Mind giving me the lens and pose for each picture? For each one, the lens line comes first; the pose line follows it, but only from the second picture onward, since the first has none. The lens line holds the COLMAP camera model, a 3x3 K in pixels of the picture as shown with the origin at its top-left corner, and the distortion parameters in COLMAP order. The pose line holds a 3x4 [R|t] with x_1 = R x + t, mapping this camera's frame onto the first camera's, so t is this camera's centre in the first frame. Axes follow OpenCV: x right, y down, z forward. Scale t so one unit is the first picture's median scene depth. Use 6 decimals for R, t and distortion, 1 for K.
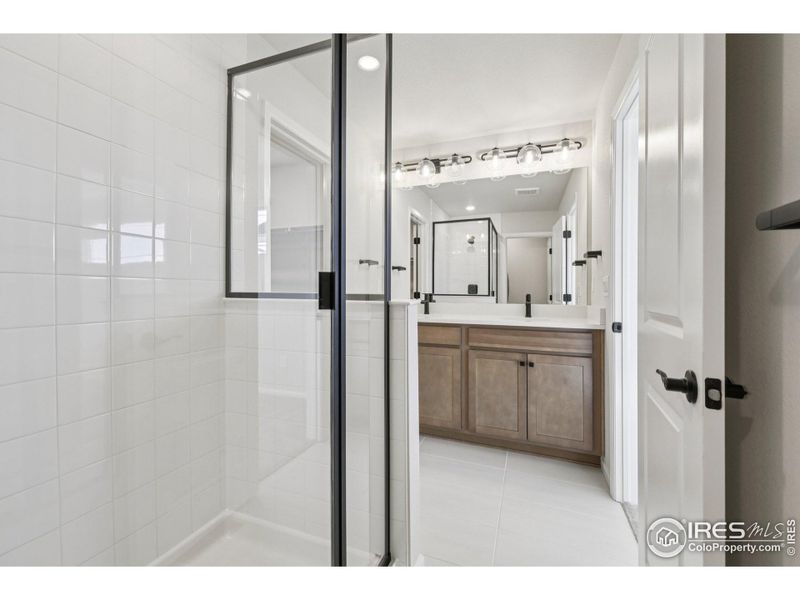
lens RADIAL K [[340.4, 0, 400.0], [0, 340.4, 300.0], [0, 0, 1]] dist [-0.000264, -0.000087]
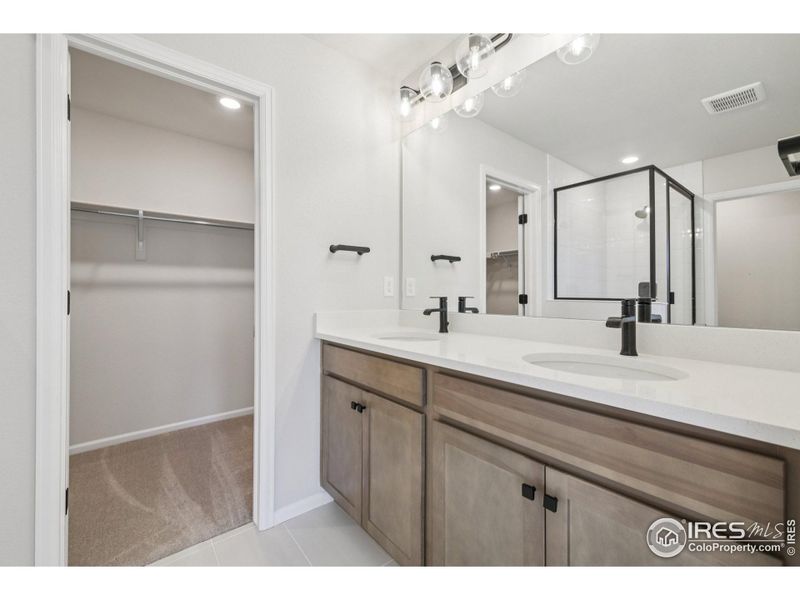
lens RADIAL K [[346.0, 0, 401.6], [0, 346.0, 300.2], [0, 0, 1]] dist [-0.000532, -0.005465]
pose [[0.859930, 0.007693, -0.510354, 0.282959], [-0.010983, 0.999934, -0.003434, -0.008866], [0.510294, 0.008558, 0.859958, 0.404889]]
